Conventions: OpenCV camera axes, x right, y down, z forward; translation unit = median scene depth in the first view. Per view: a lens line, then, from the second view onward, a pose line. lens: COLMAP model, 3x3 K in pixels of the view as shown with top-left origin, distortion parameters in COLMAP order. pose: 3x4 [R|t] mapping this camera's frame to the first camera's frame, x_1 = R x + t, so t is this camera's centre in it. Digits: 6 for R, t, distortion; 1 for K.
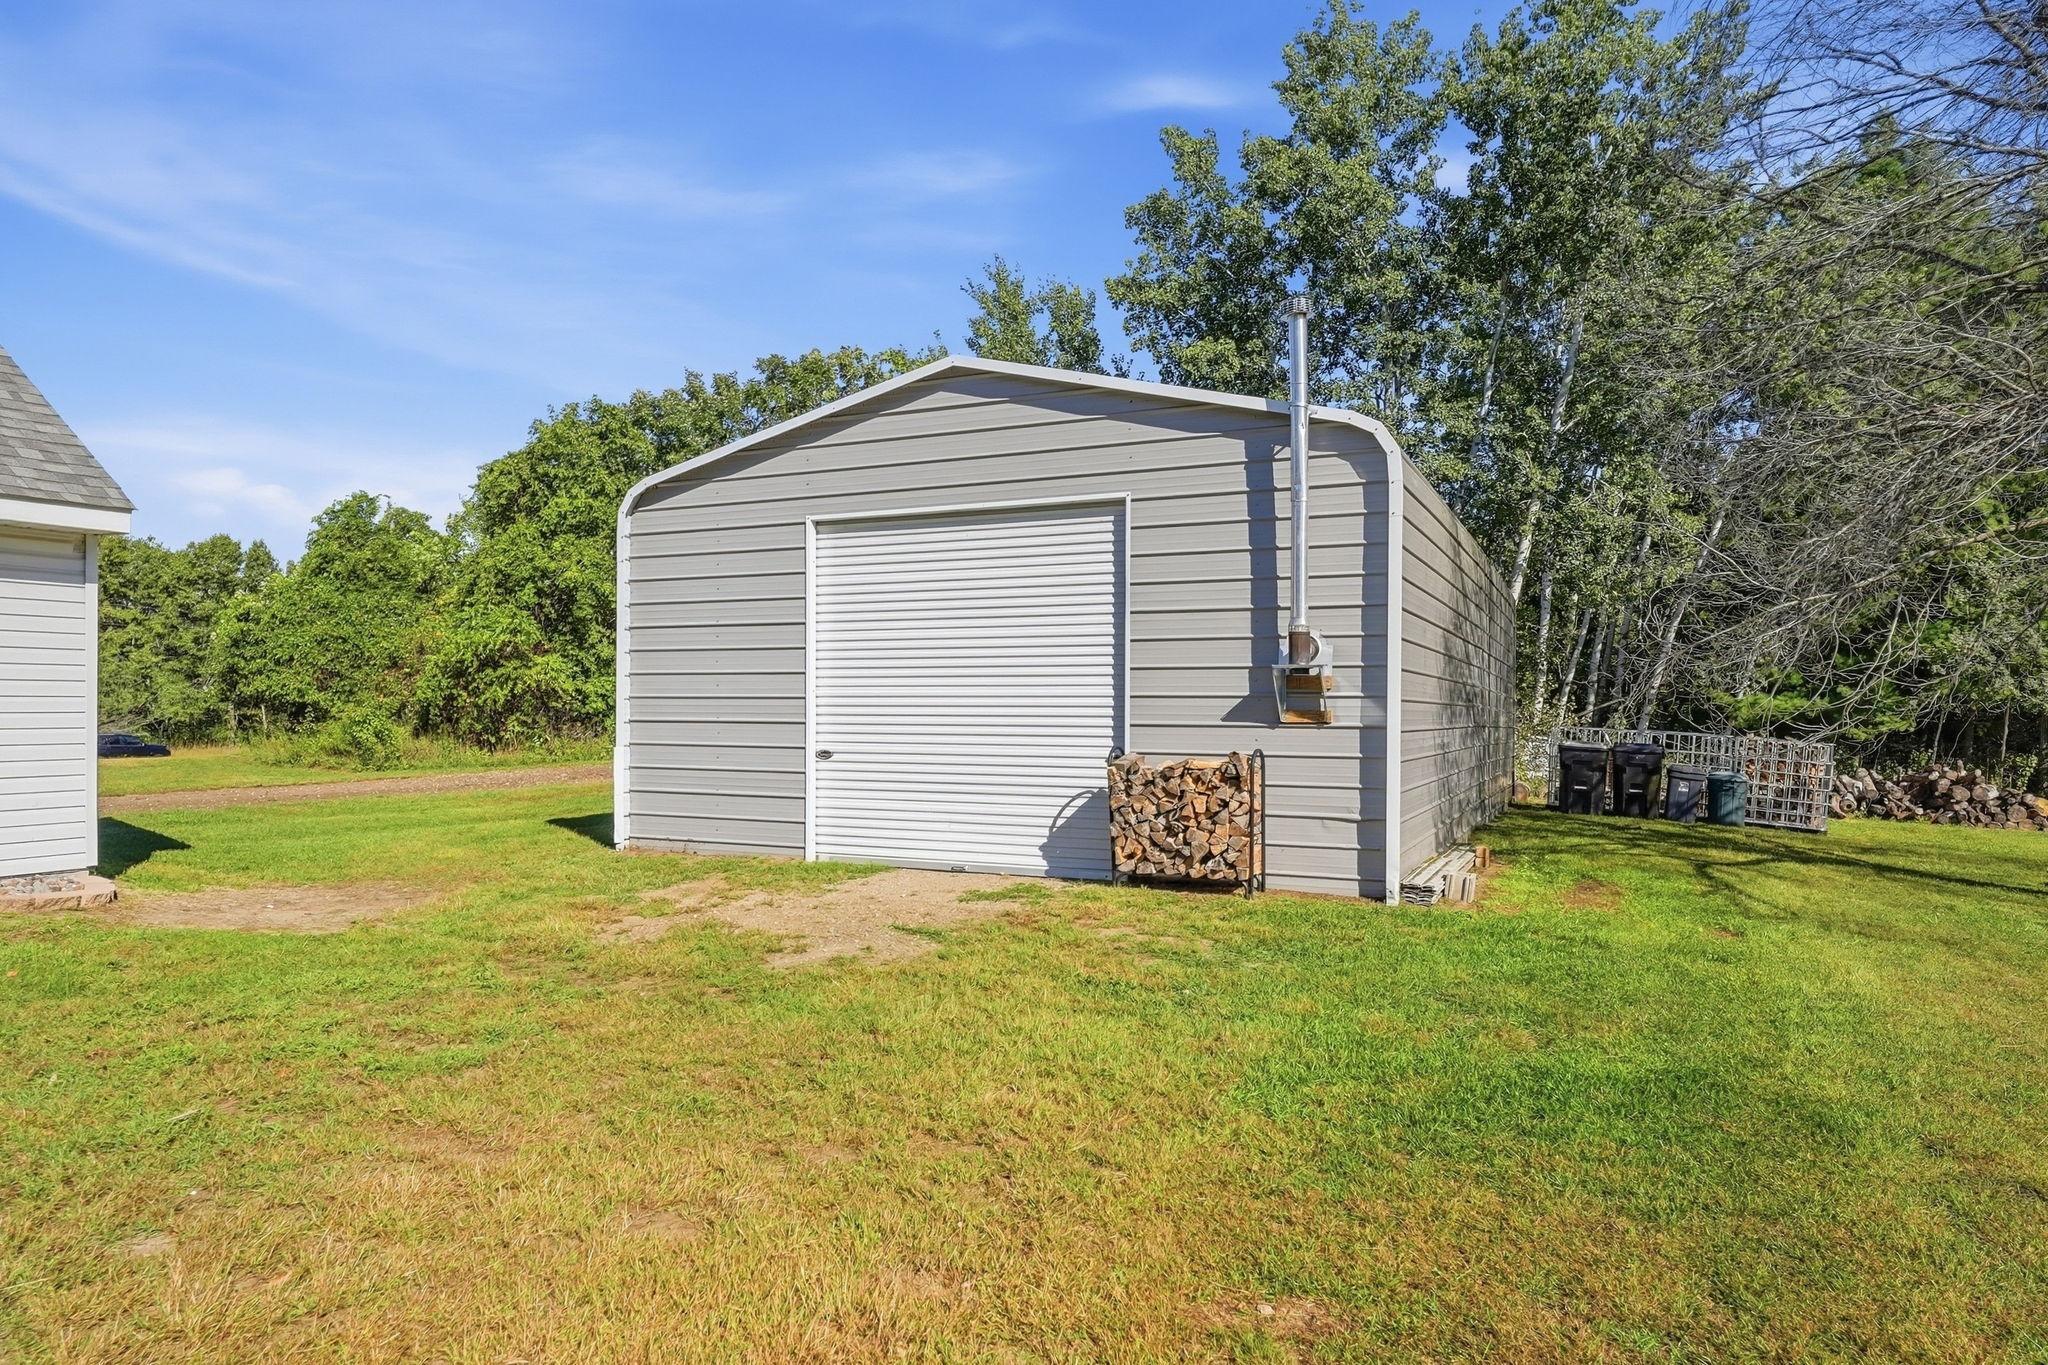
lens RADIAL K [[1070.0, 0, 1024.5], [0, 1070.0, 703.9], [0, 0, 1]] dist [0.011116, 0.000607]
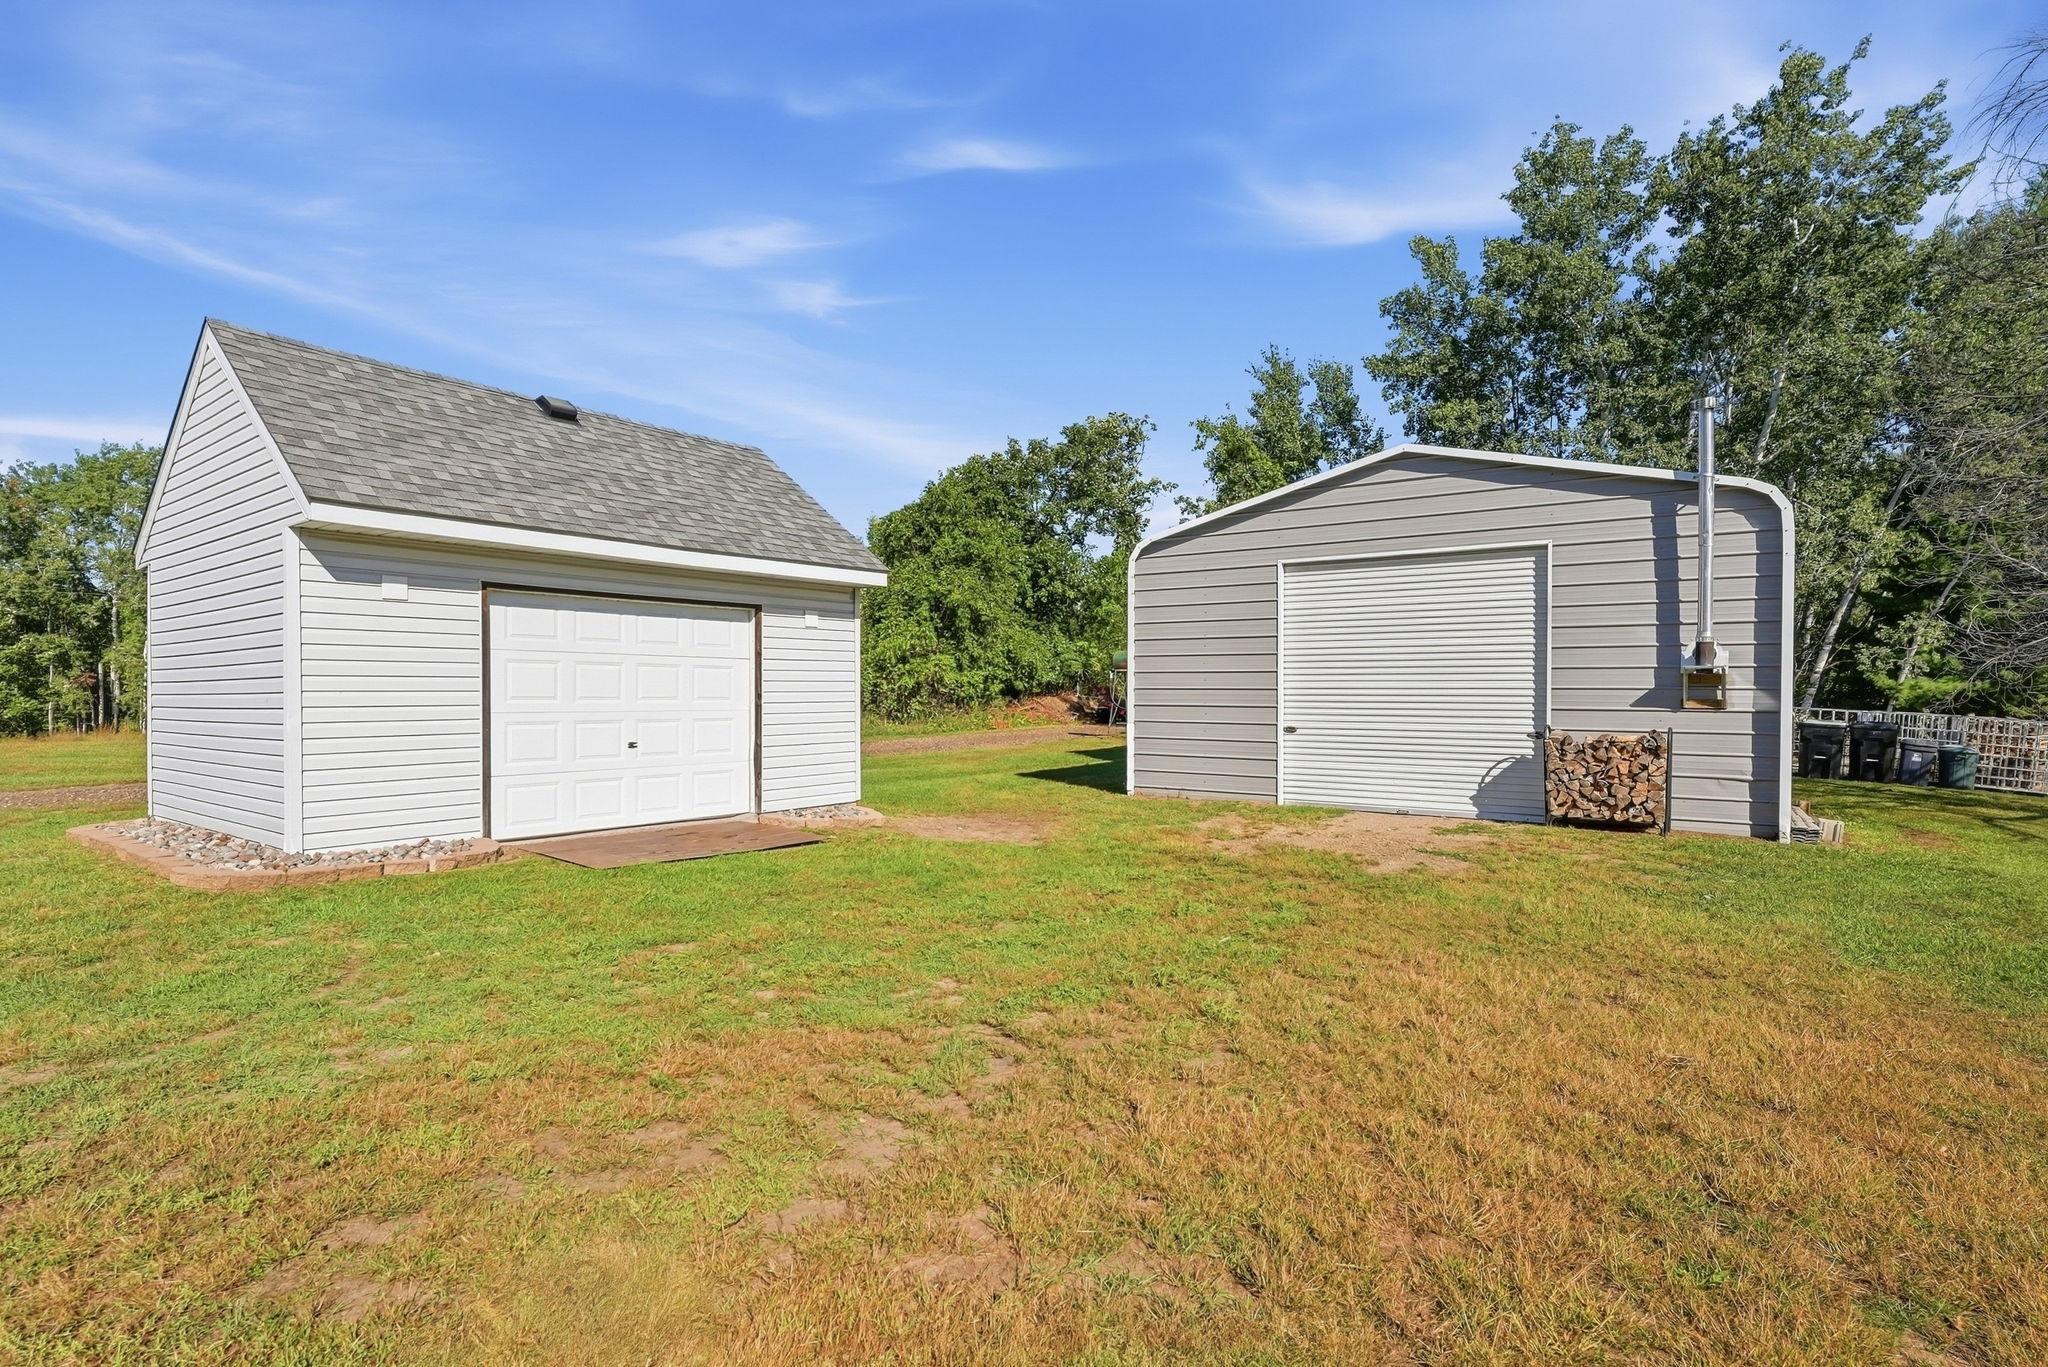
lens RADIAL K [[873.2, 0, 1022.9], [0, 873.2, 691.2], [0, 0, 1]] dist [-0.000368, 0.007325]
pose [[0.991611, -0.002174, -0.129243, -0.267678], [0.003247, 0.999962, 0.008096, -0.009370], [0.129220, -0.008448, 0.991580, -0.125590]]
